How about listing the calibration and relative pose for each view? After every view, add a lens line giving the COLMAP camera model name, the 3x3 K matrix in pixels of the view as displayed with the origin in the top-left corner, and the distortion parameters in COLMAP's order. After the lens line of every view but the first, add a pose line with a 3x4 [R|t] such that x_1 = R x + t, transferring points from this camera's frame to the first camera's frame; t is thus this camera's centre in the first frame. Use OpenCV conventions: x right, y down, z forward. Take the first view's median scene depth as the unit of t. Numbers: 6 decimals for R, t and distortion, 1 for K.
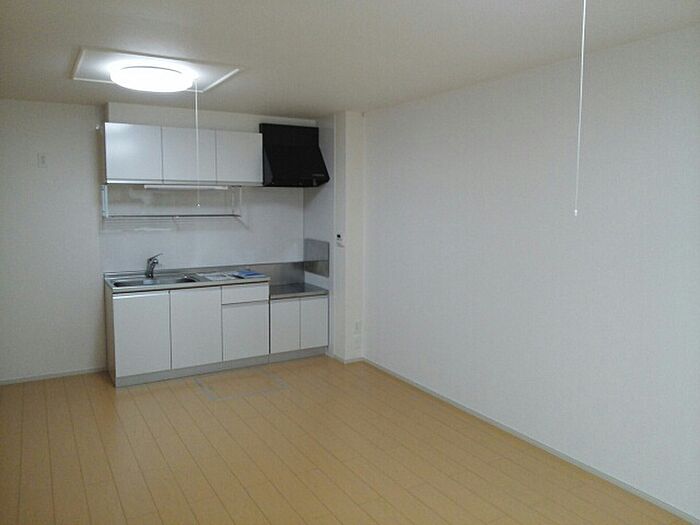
lens RADIAL K [[570.4, 0, 349.0], [0, 570.4, 261.2], [0, 0, 1]] dist [-0.008885, -0.009871]
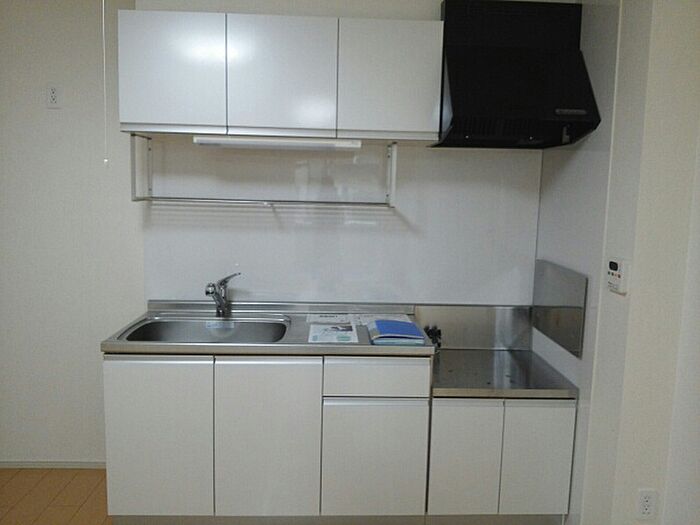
lens RADIAL K [[570.4, 0, 356.0], [0, 570.4, 257.3], [0, 0, 1]] dist [-0.008885, -0.009871]
pose [[0.891259, 0.073692, -0.447468, -0.001139], [-0.070000, 0.997238, 0.024806, -0.046060], [0.448060, 0.009214, 0.893956, 0.558389]]
